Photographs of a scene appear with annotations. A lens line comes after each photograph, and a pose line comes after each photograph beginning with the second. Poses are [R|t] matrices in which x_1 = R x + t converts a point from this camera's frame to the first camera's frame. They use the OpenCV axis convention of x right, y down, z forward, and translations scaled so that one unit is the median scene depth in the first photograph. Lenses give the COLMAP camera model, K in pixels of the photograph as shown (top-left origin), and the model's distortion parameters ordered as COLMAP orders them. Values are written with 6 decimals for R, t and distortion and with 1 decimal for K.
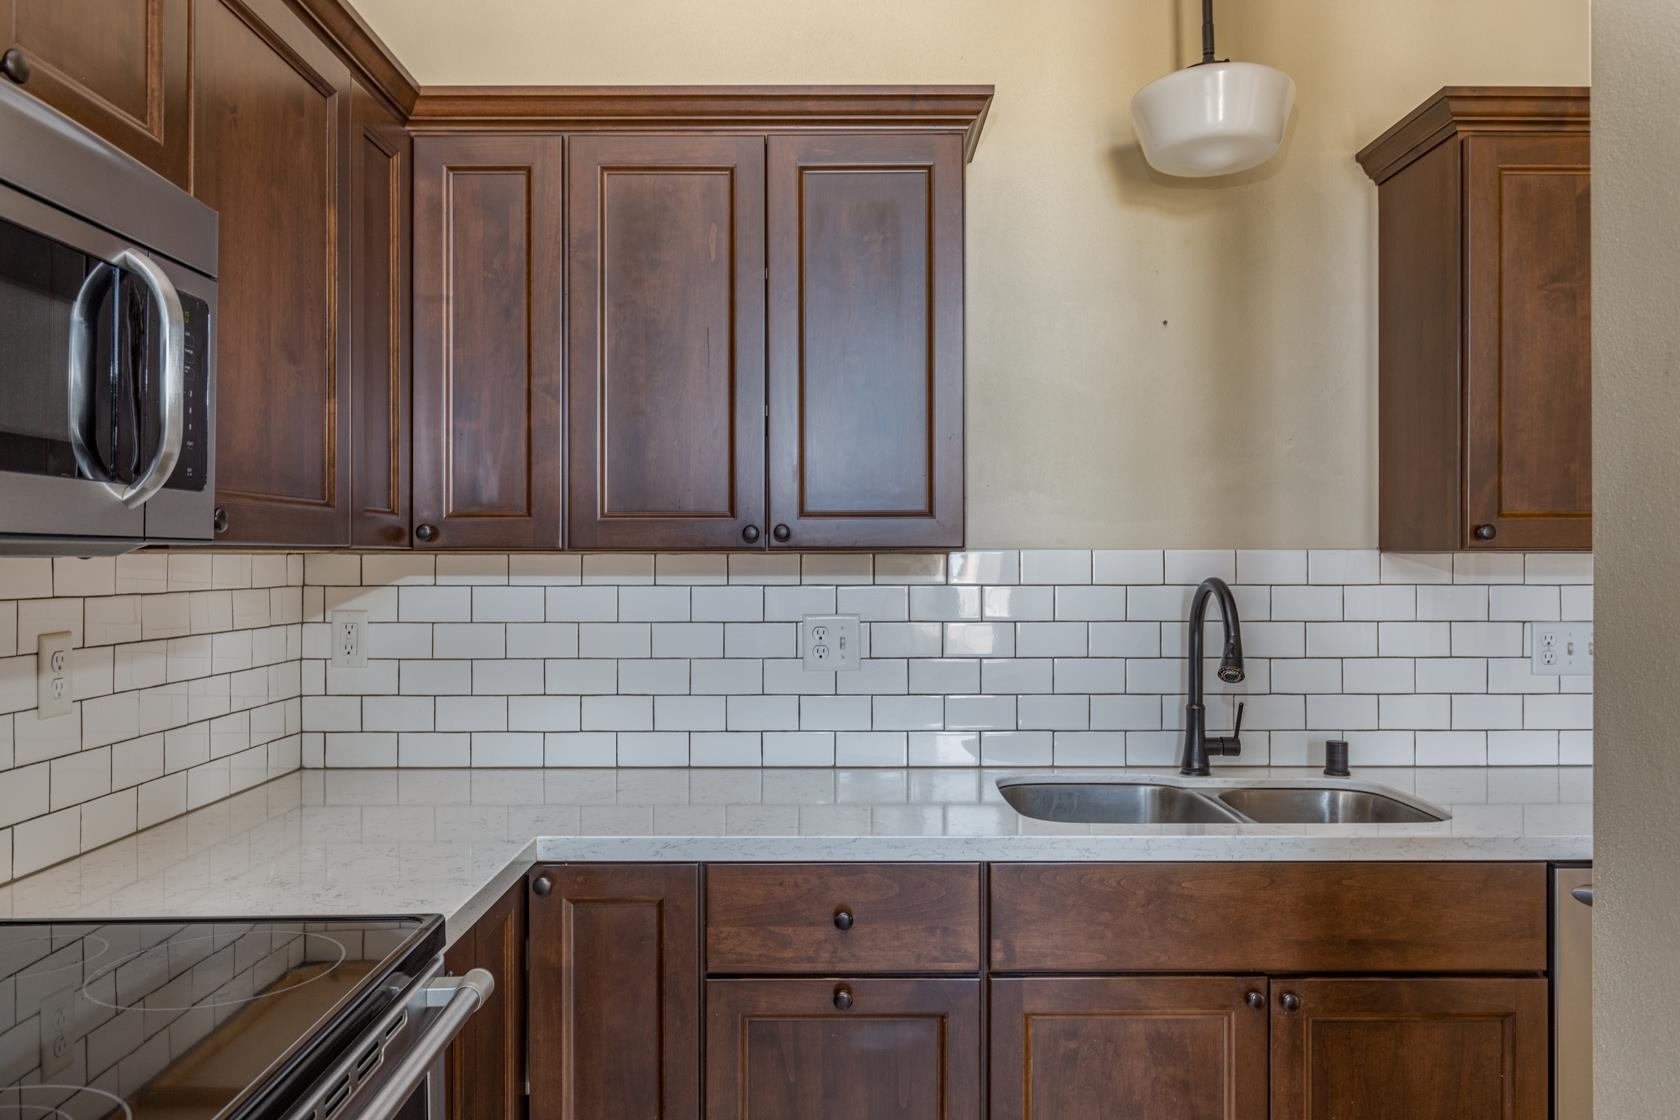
lens RADIAL K [[1963.0, 0, 840.0], [0, 1963.0, 560.0], [0, 0, 1]] dist [-0.014152, -0.012794]
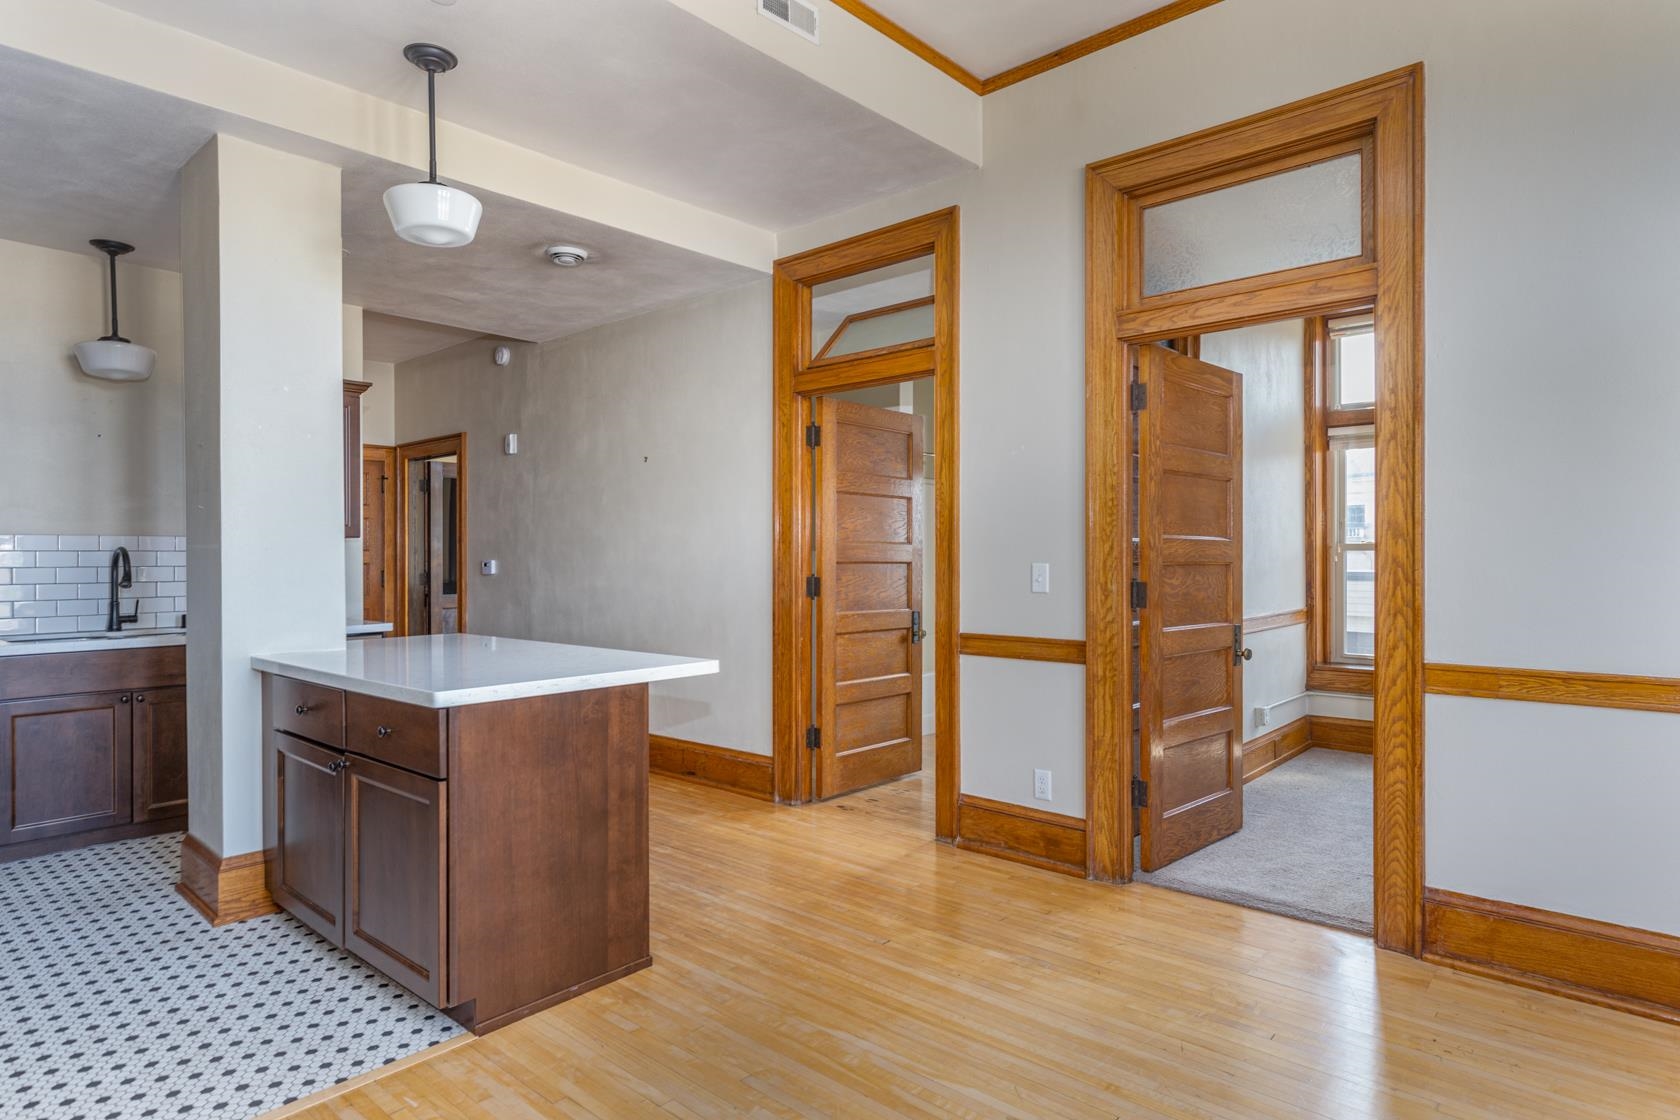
lens RADIAL K [[915.8, 0, 843.8], [0, 915.8, 548.6], [0, 0, 1]] dist [0.002842, 0.001218]
pose [[0.682214, -0.000758, 0.731152, -0.027342], [-0.003338, 0.999986, 0.004151, 0.002552], [-0.731145, -0.005273, 0.682202, -0.401843]]
